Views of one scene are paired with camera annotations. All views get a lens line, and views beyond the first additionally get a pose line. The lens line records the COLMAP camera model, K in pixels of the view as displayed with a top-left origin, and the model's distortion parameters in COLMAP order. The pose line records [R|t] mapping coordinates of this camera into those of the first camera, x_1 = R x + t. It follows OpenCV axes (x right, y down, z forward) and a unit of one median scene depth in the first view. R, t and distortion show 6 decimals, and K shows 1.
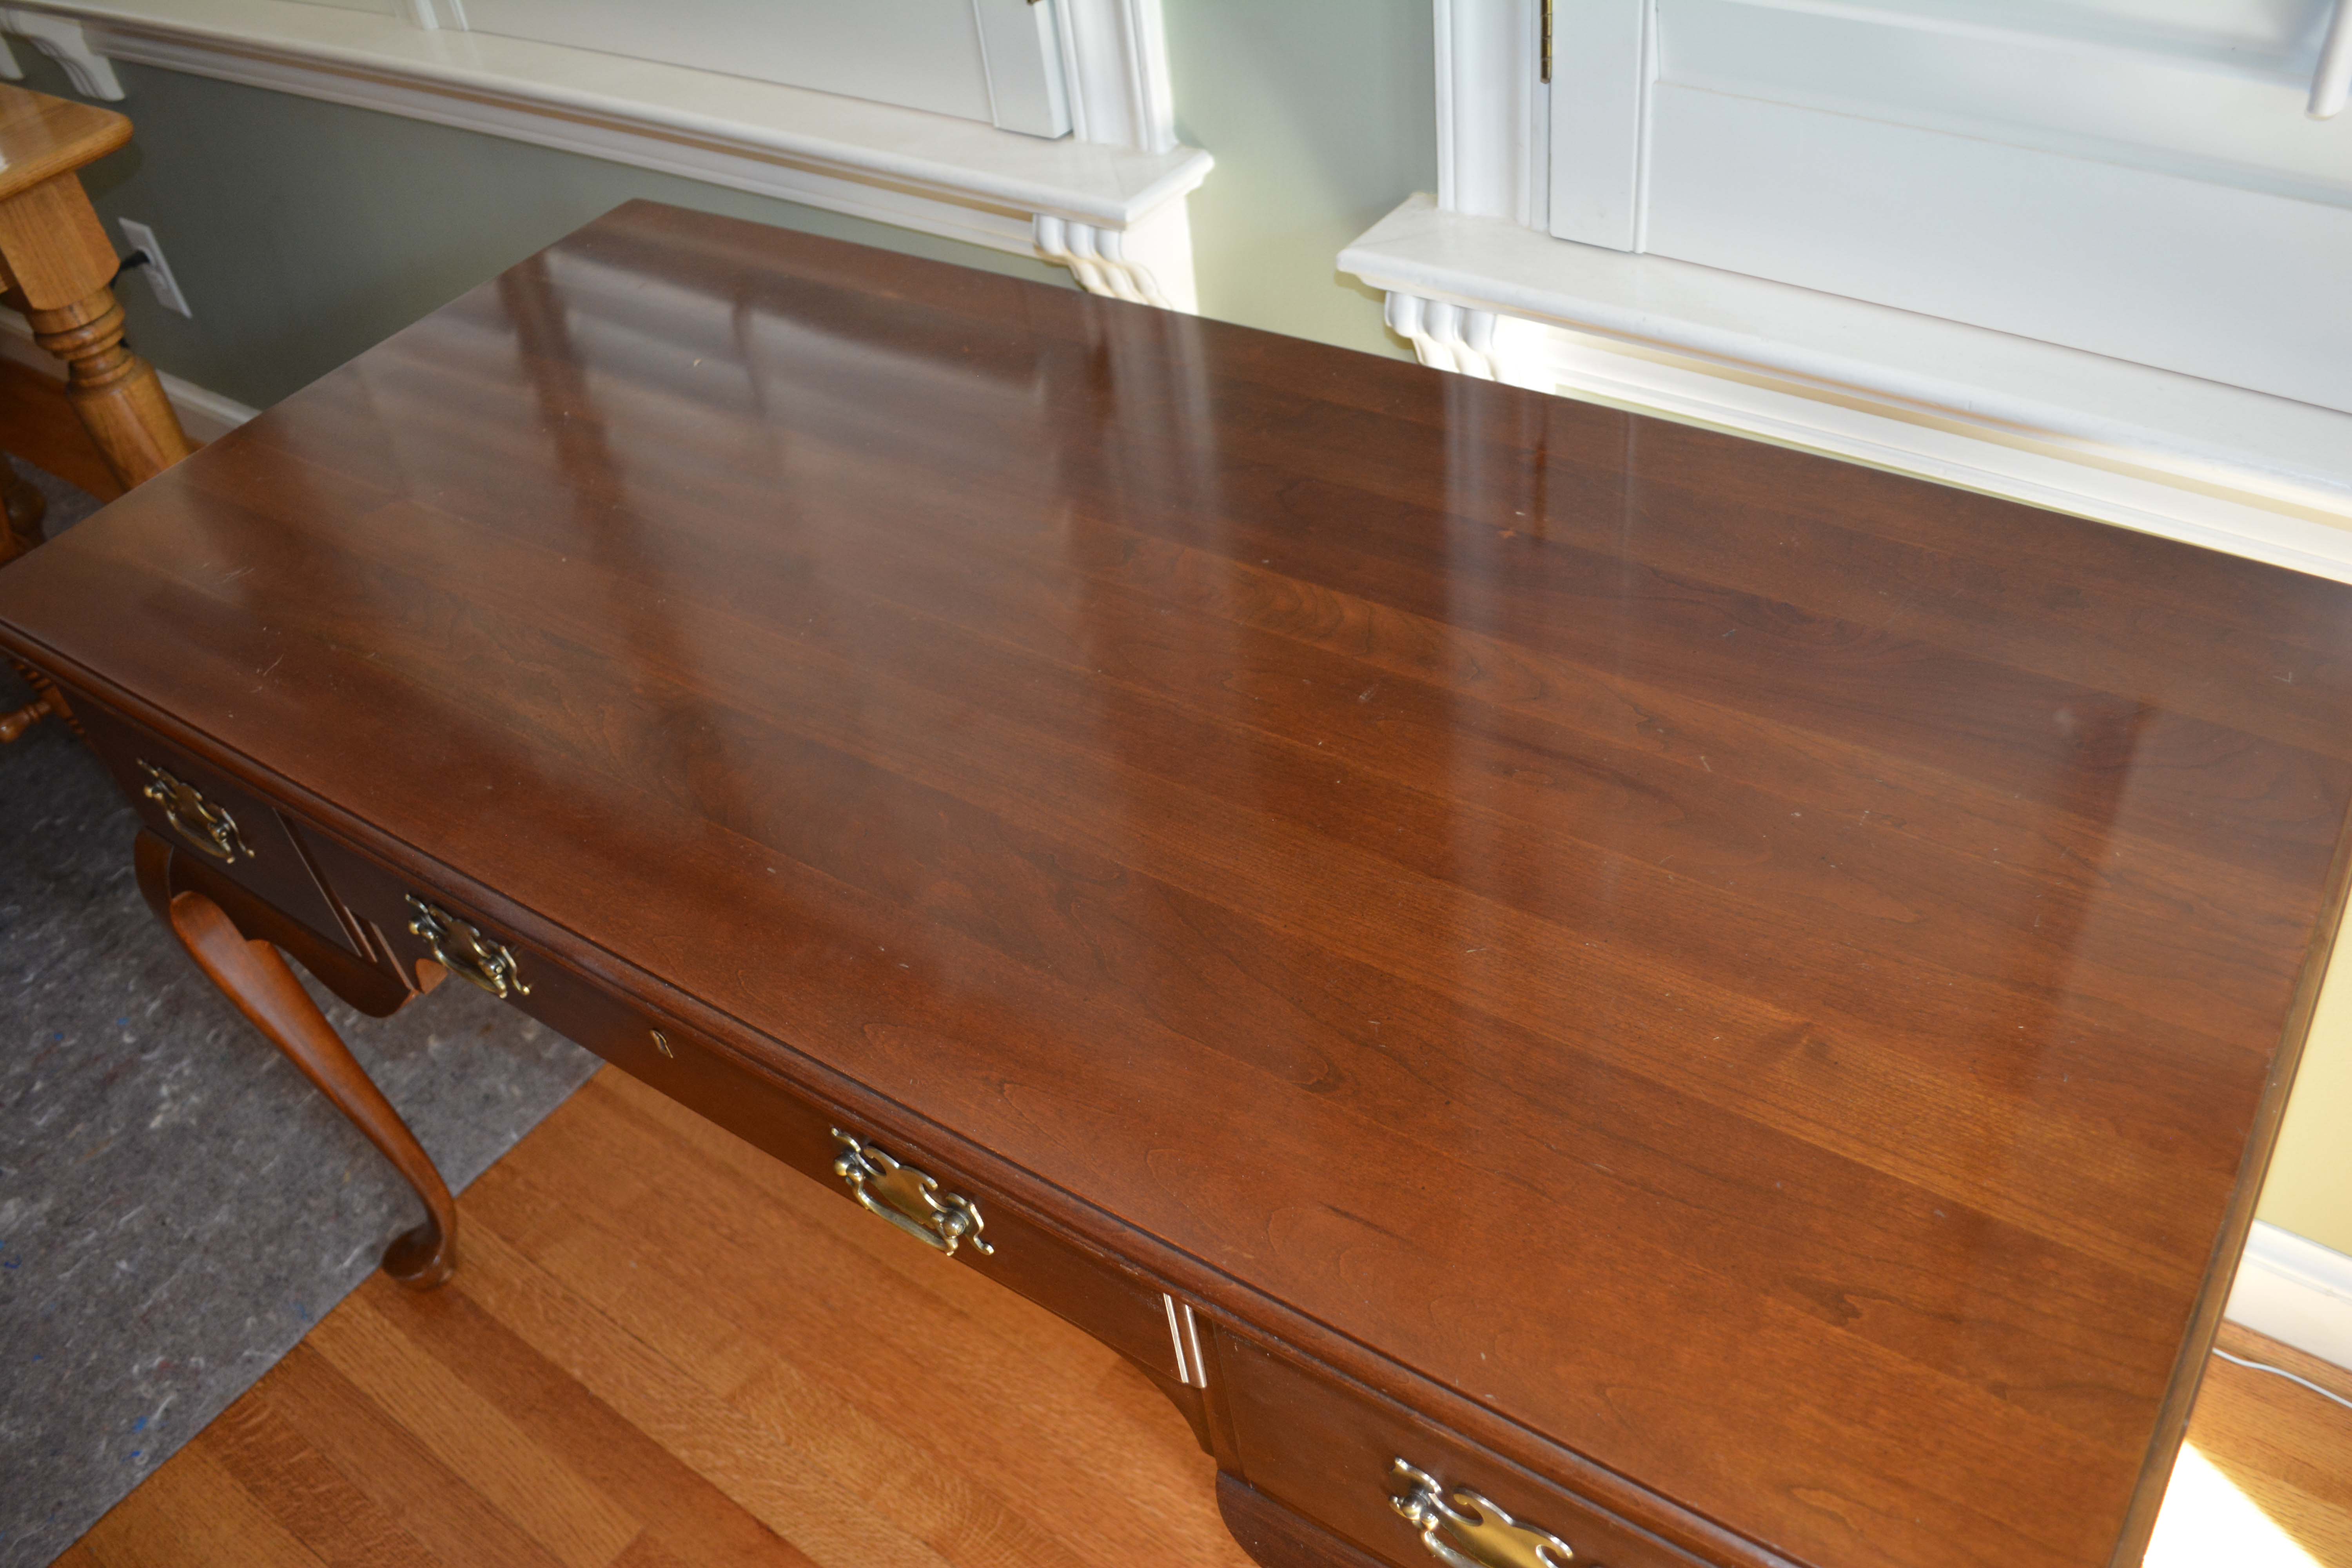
lens RADIAL K [[1865.5, 0, 1162.1], [0, 1865.5, 793.6], [0, 0, 1]] dist [-0.078763, 0.002715]
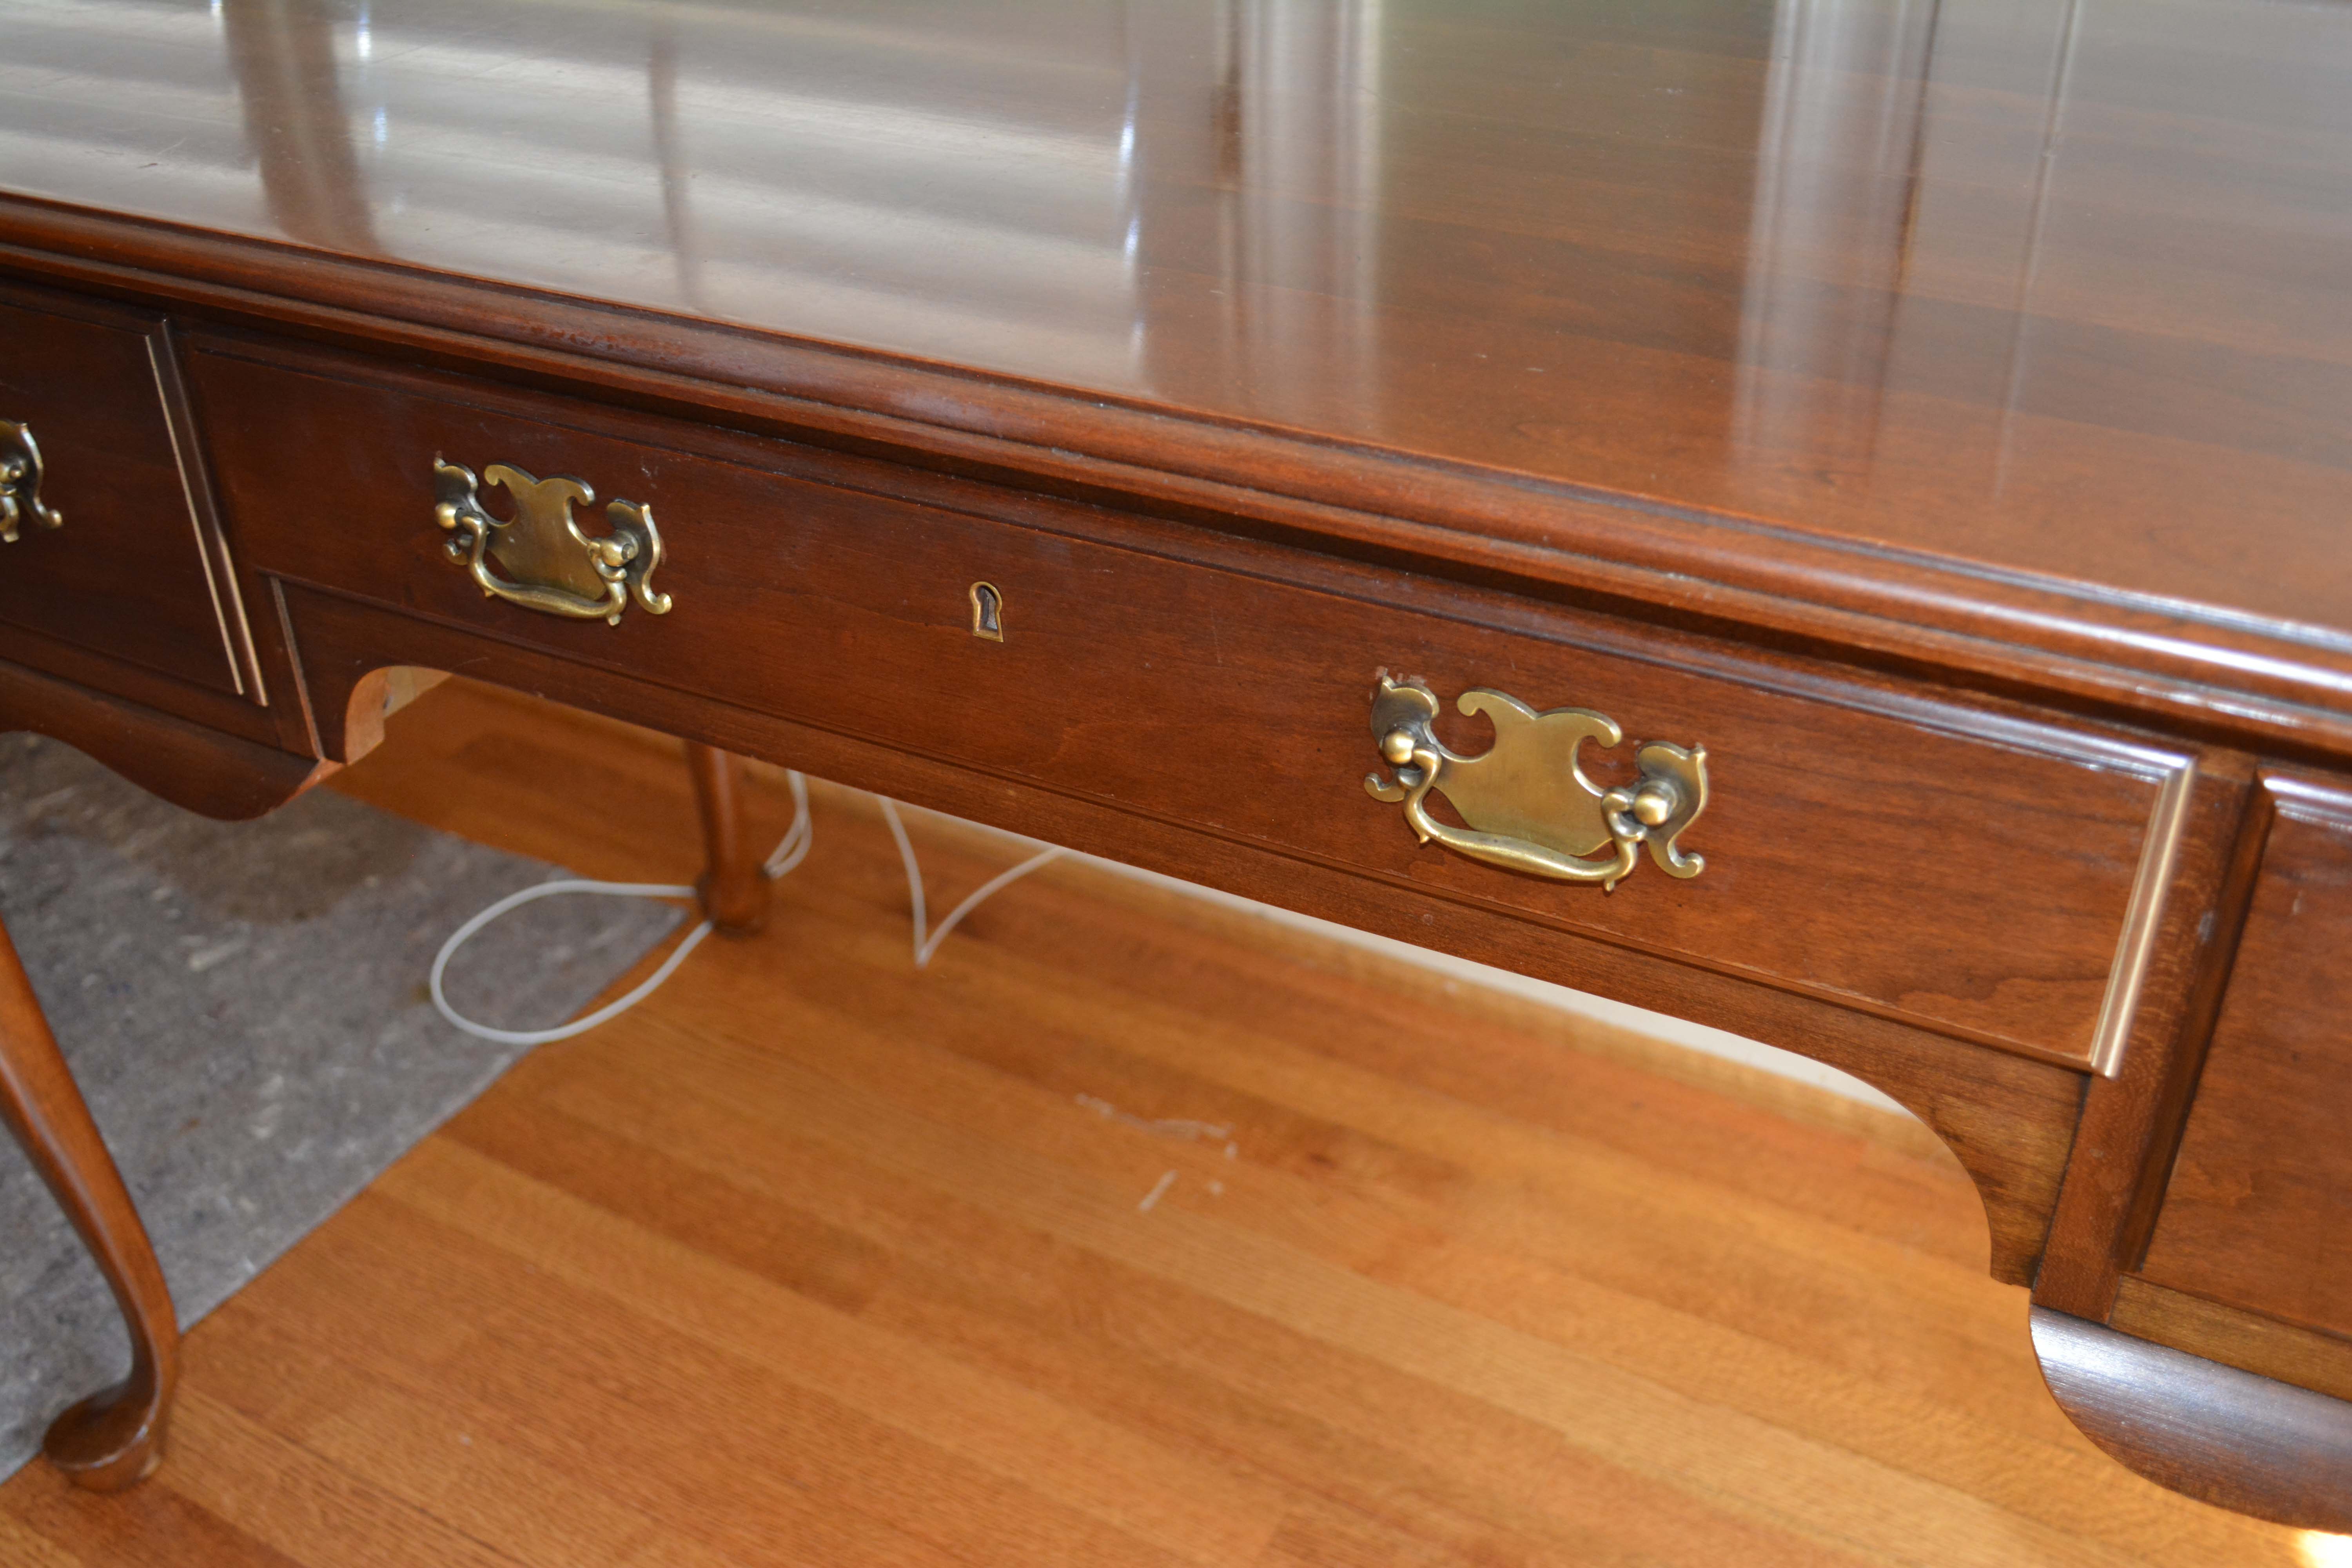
lens RADIAL K [[2251.7, 0, 1185.6], [0, 2251.7, 777.4], [0, 0, 1]] dist [-0.066490, 0.000000]
pose [[0.985344, 0.022190, 0.169128, -0.181243], [0.007211, 0.985197, -0.171272, 0.167457], [-0.170425, 0.169982, 0.970599, 0.185060]]
